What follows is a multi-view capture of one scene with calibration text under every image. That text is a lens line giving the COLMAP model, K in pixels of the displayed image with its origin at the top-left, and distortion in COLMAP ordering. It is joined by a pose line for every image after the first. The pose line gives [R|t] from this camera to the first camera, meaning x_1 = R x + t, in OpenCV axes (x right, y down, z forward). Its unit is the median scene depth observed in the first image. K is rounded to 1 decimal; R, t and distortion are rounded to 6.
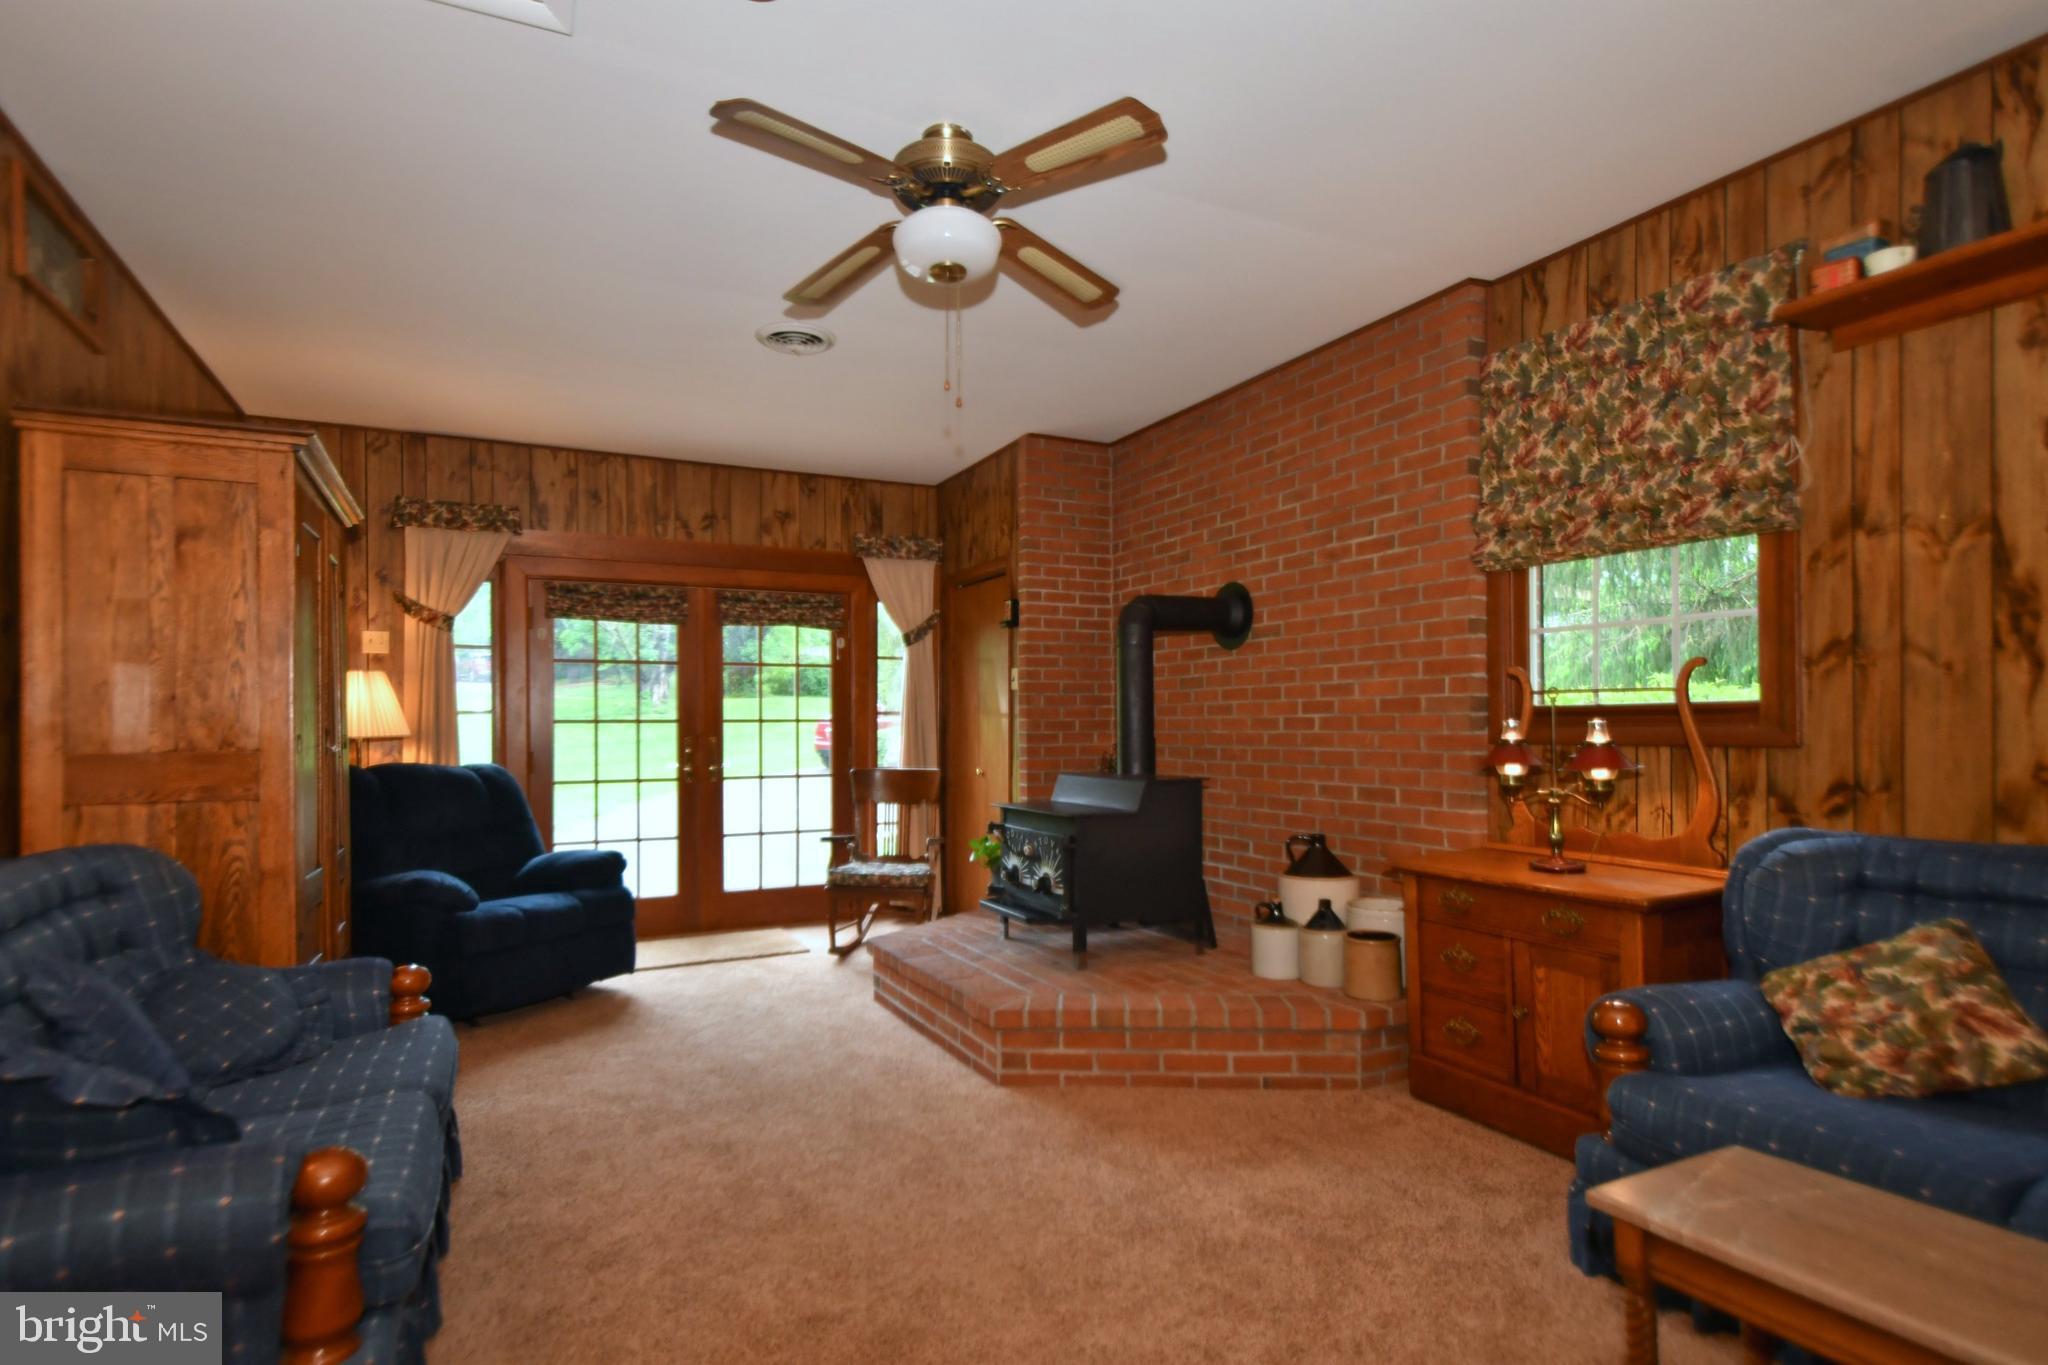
lens RADIAL K [[1130.1, 0, 1024.0], [0, 1130.1, 682.5], [0, 0, 1]] dist [0.000914, 0.000044]
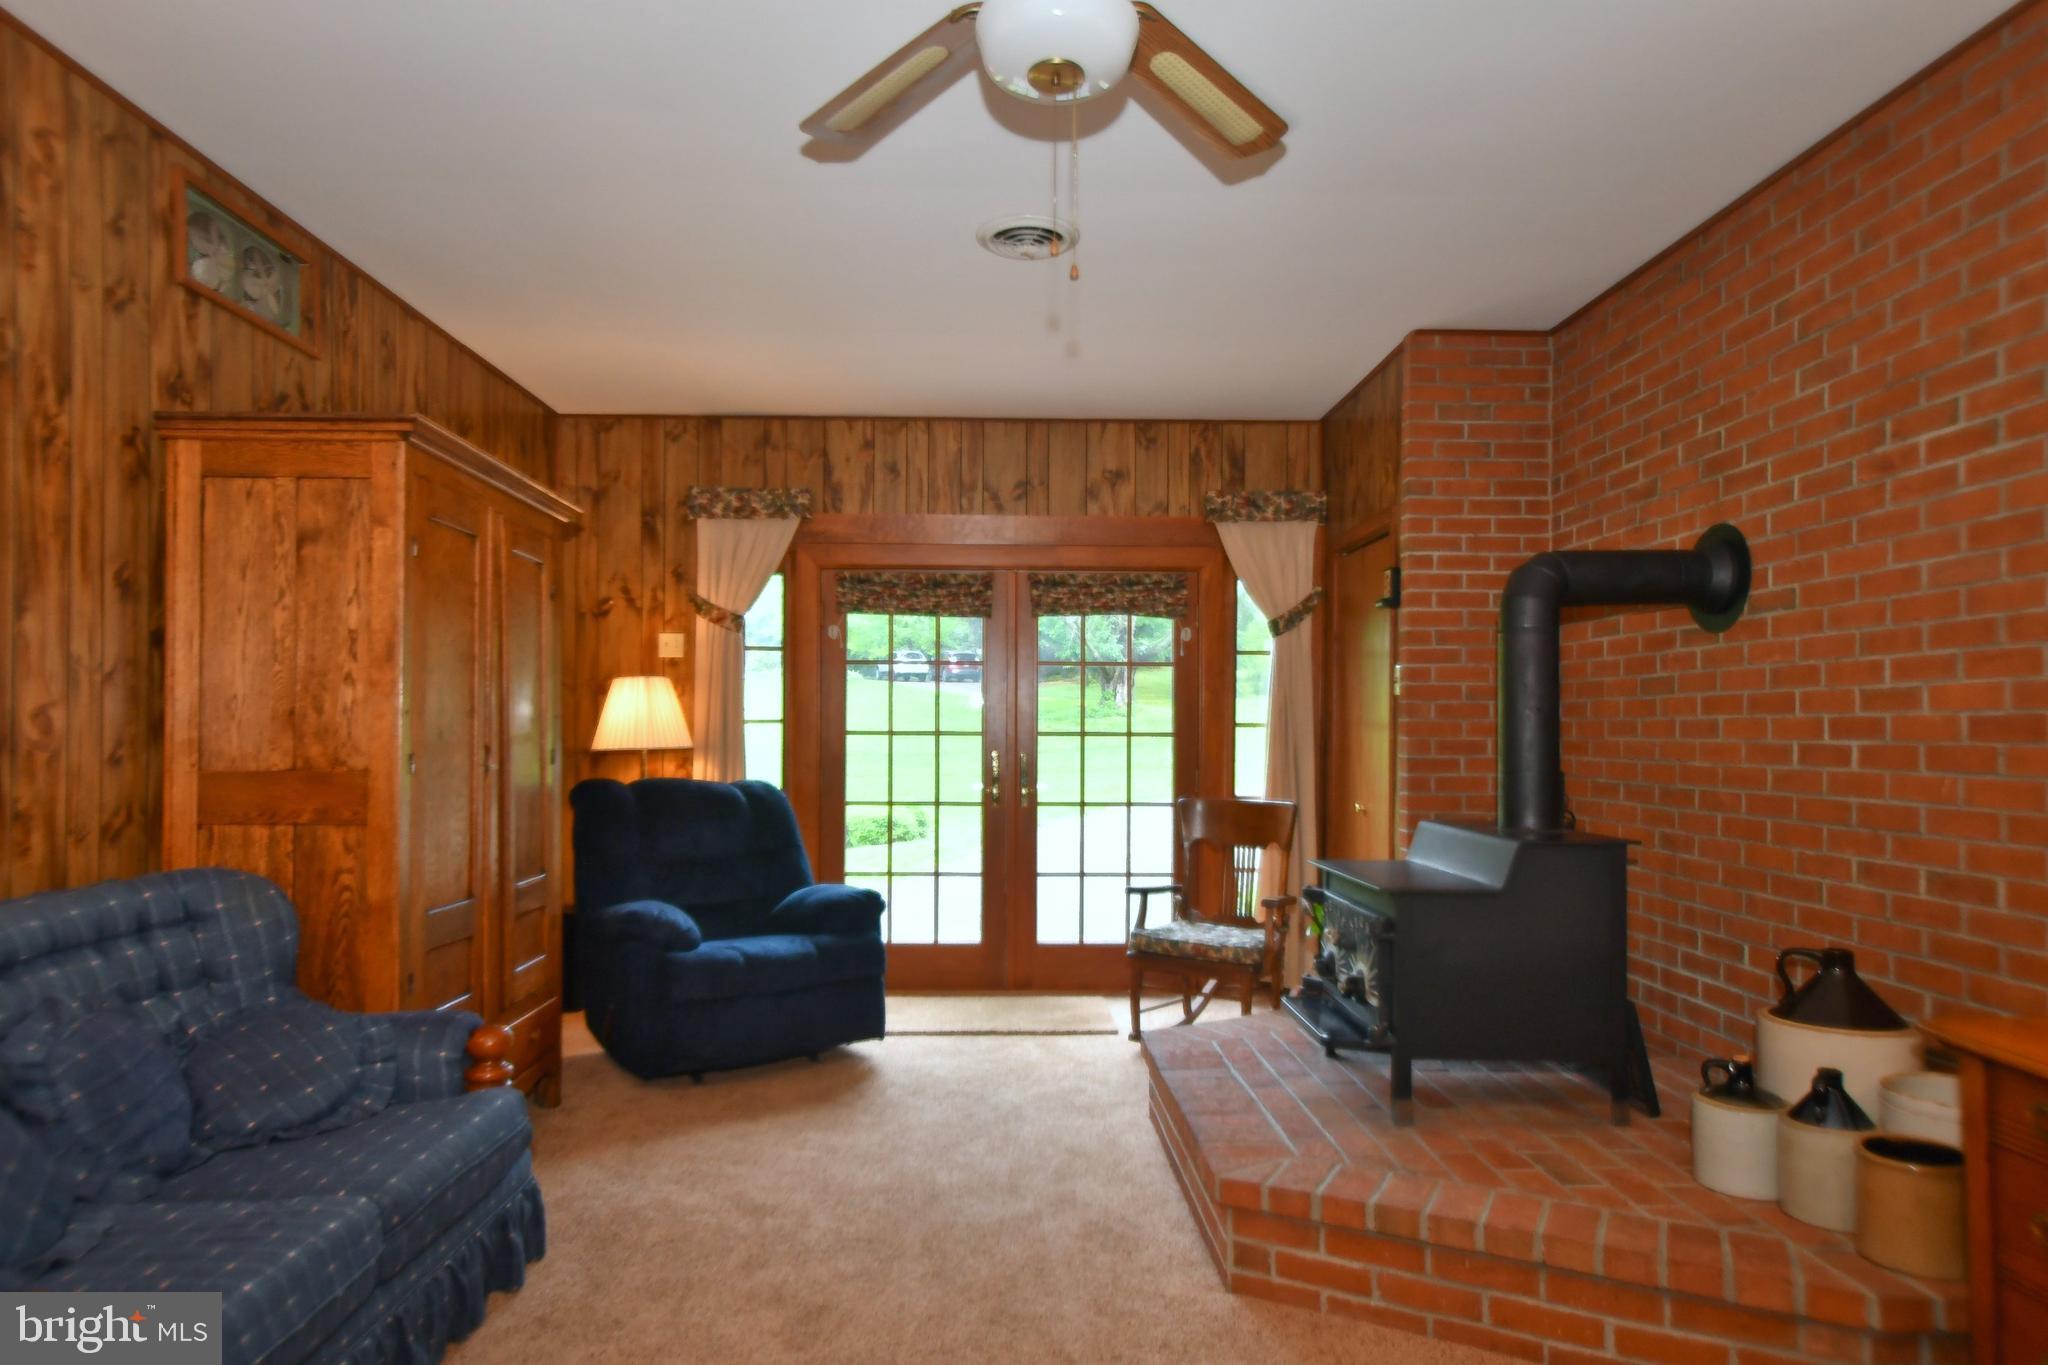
lens RADIAL K [[1269.3, 0, 1024.0], [0, 1269.3, 682.5], [0, 0, 1]] dist [-0.005033, -0.002299]
pose [[0.891285, -0.004808, -0.453417, 0.169942], [0.007053, 0.999970, 0.003260, -0.006911], [0.453388, -0.006103, 0.891292, 0.219010]]
